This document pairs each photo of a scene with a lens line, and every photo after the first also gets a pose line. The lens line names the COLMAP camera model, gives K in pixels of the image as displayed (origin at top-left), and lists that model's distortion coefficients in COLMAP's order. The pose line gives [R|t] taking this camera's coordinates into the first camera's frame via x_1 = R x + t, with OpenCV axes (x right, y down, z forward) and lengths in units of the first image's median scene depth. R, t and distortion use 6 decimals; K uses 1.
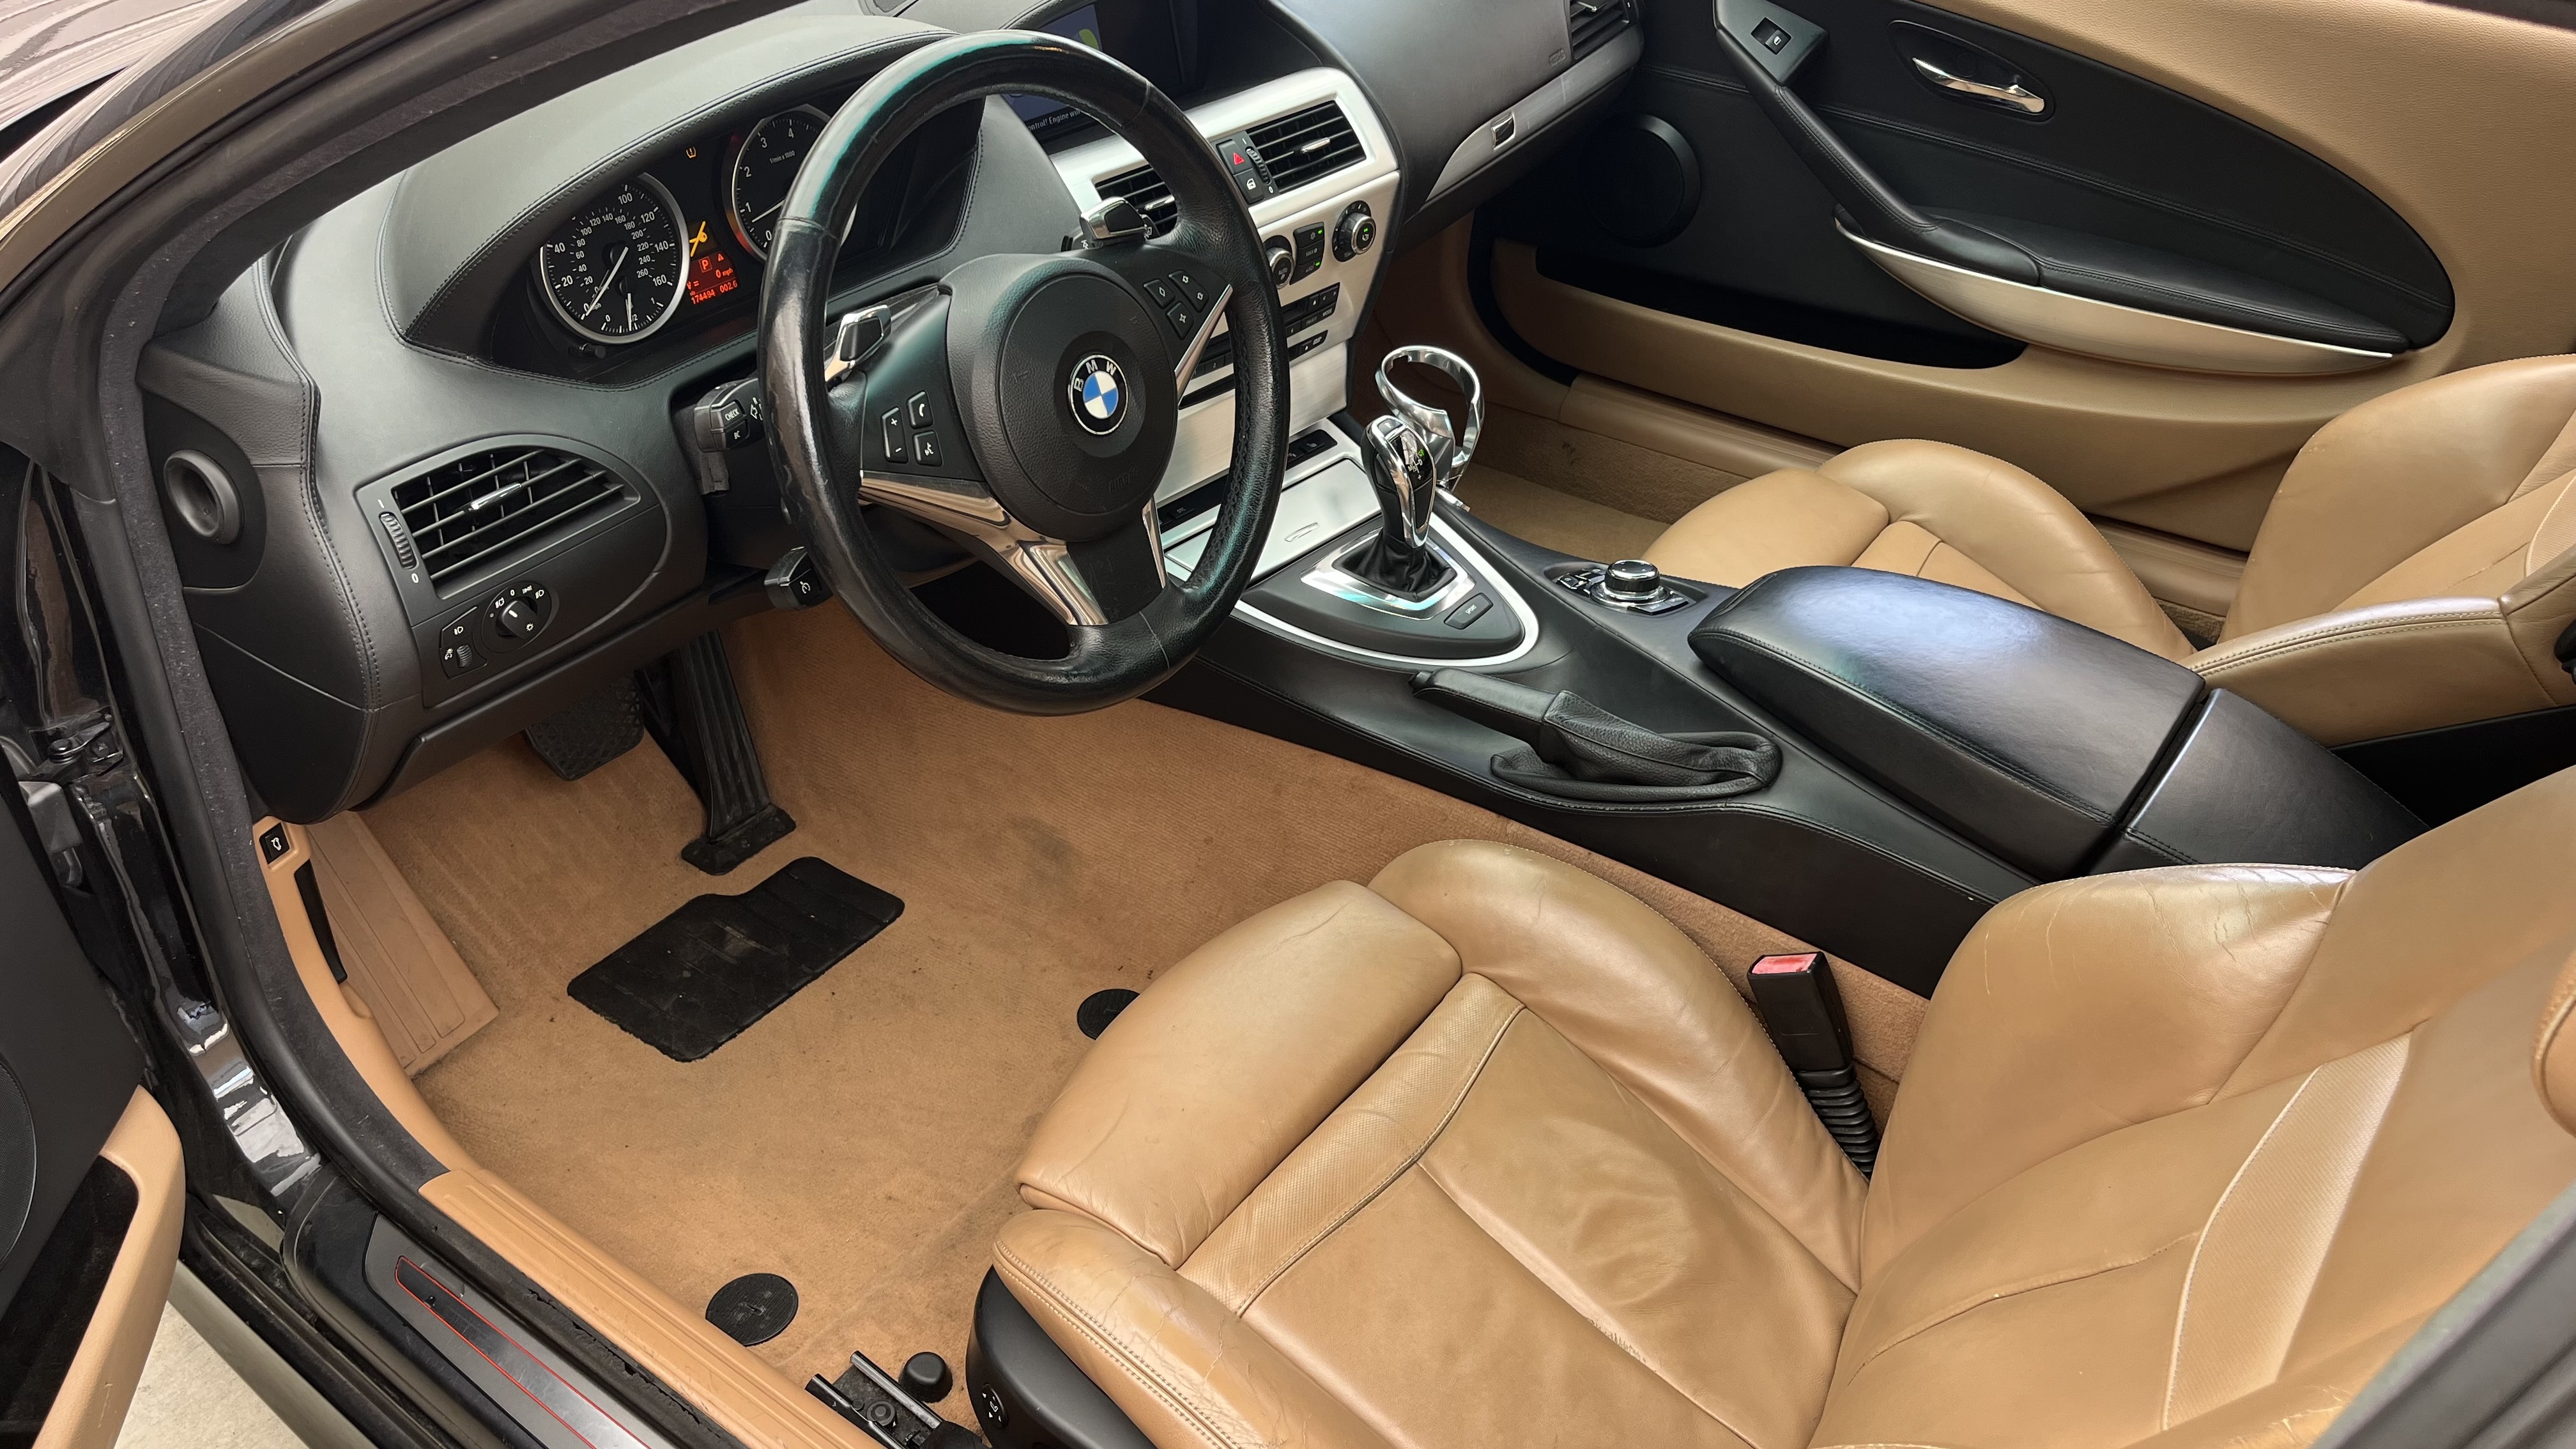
lens RADIAL K [[1954.0, 0, 1270.5], [0, 1954.0, 744.7], [0, 0, 1]] dist [0.057090, -0.067911]
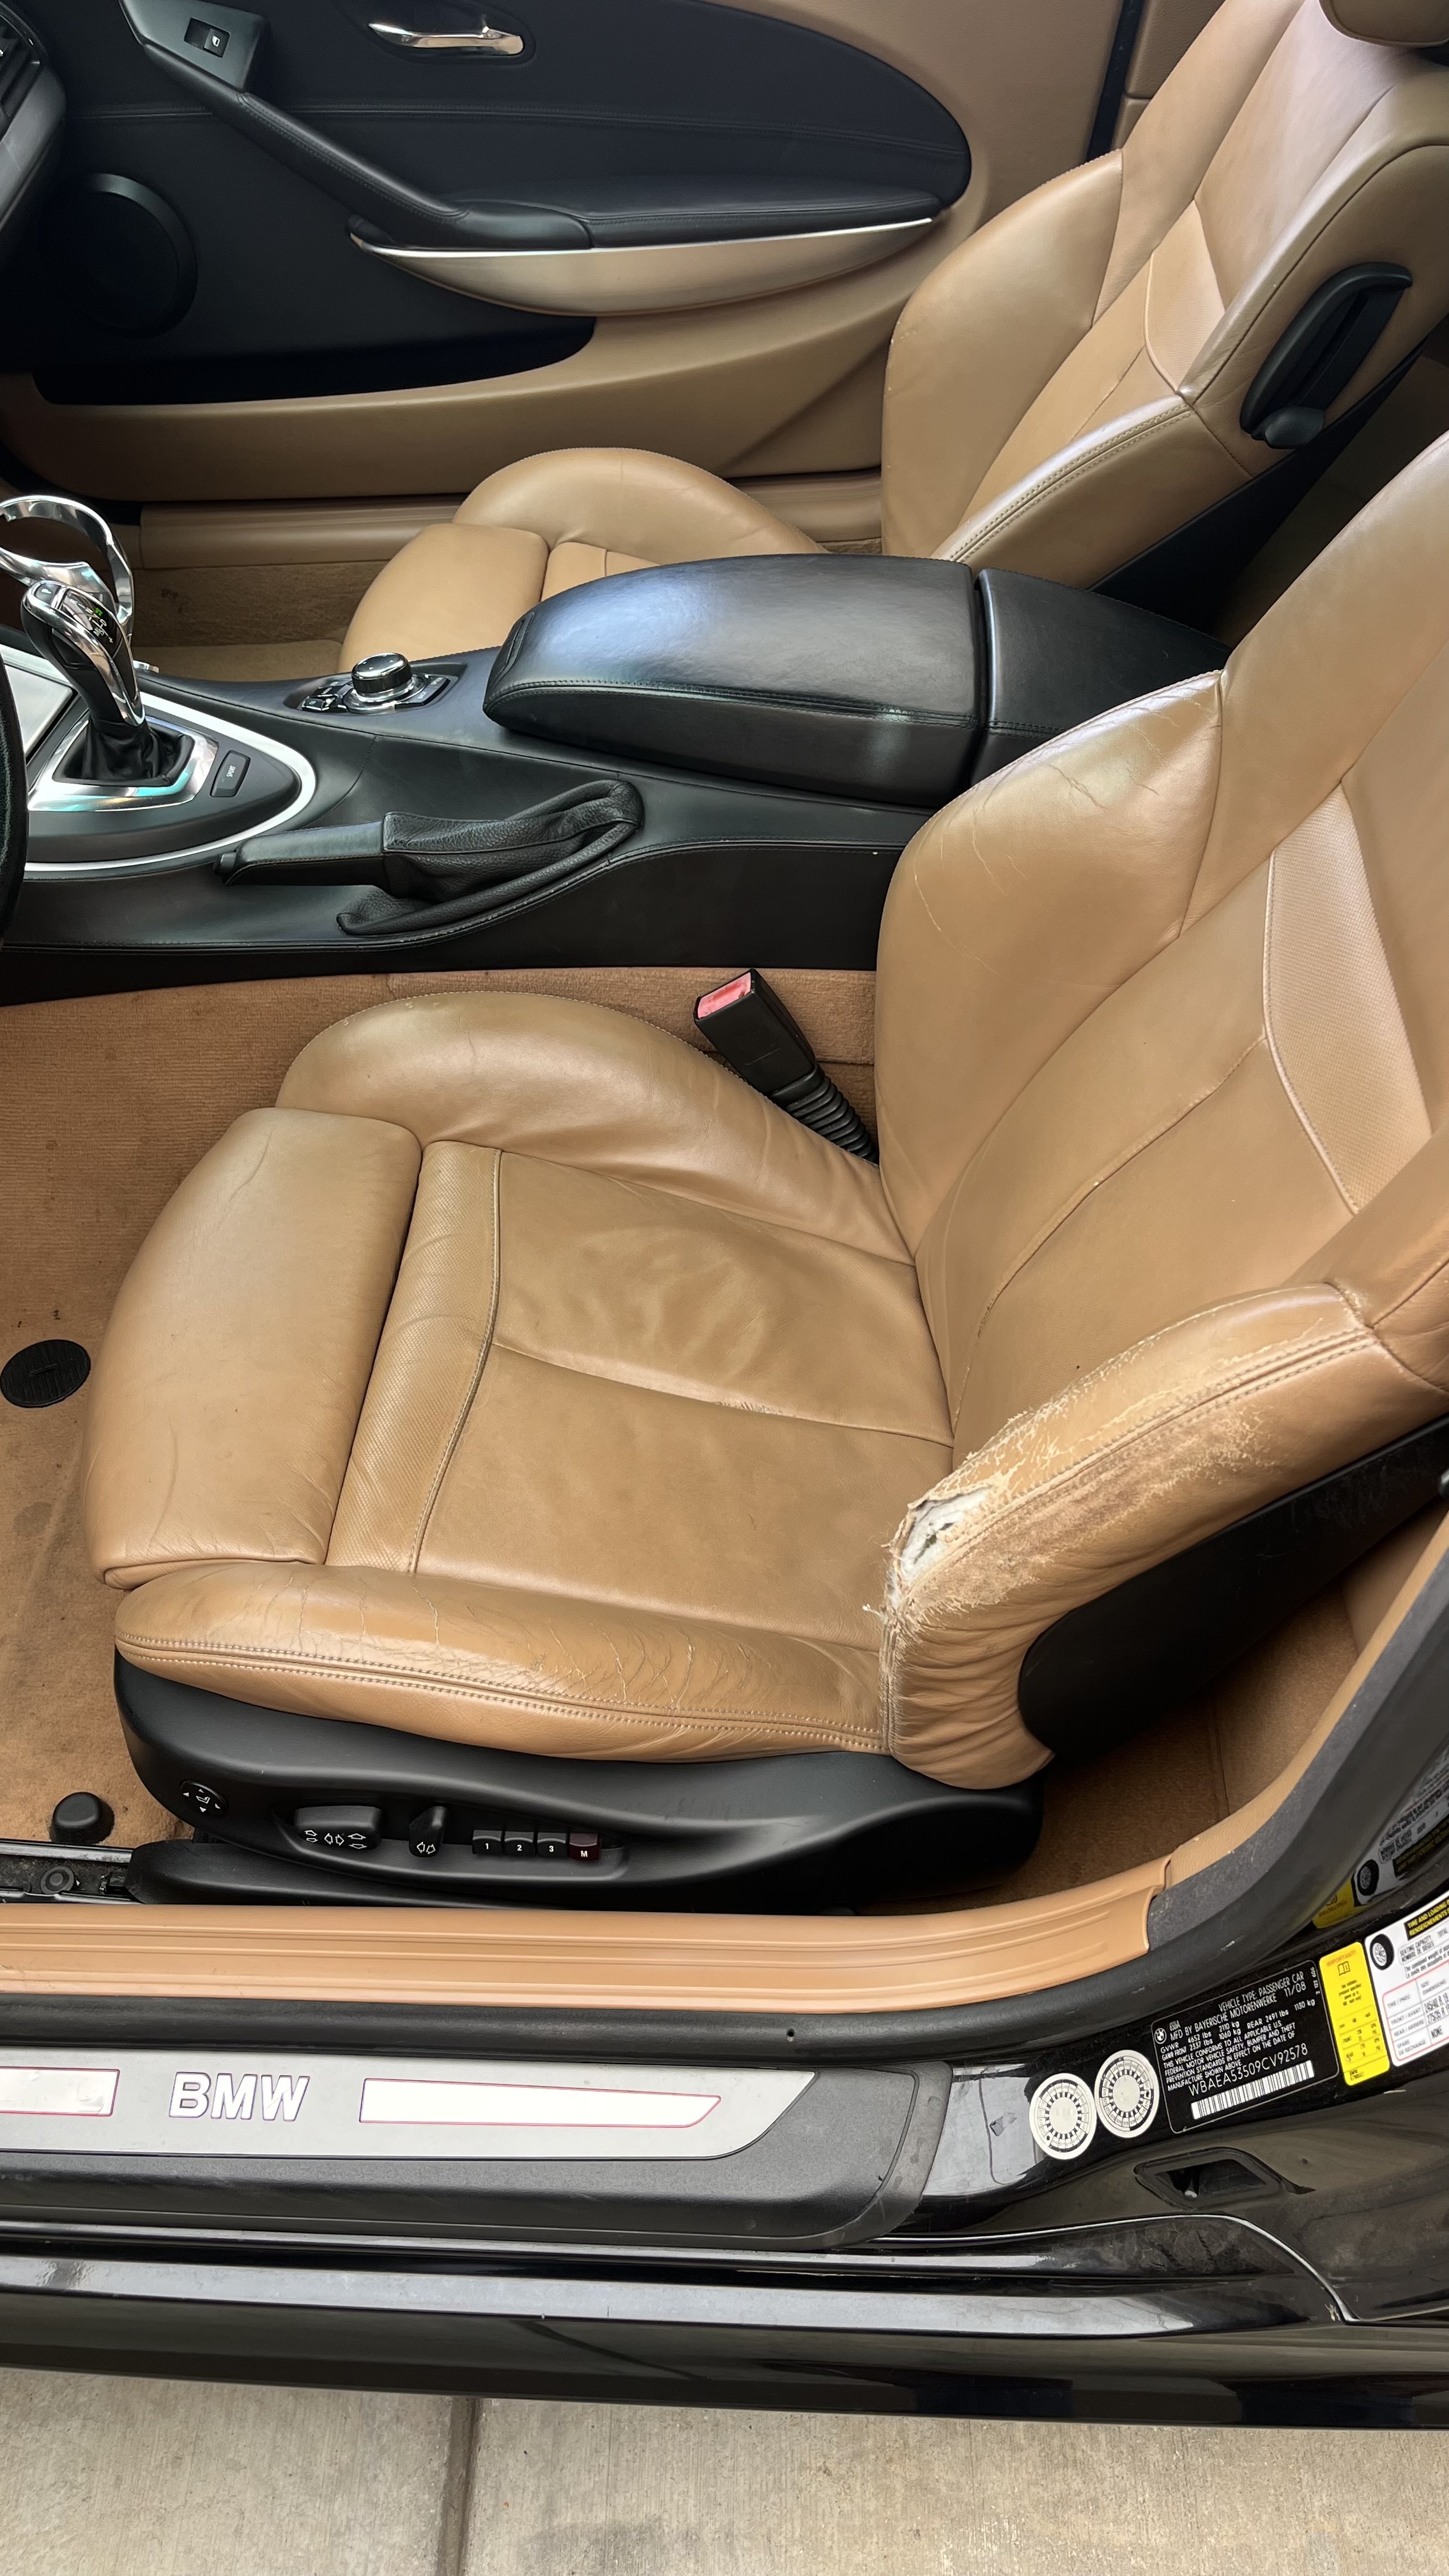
lens RADIAL K [[1954.0, 0, 742.0], [0, 1954.0, 1275.9], [0, 0, 1]] dist [0.057090, -0.067911]
pose [[0.833014, -0.439264, 0.336355, -0.112954], [0.372005, 0.894720, 0.247158, -0.000084], [-0.409511, -0.080761, 0.908723, 0.103037]]
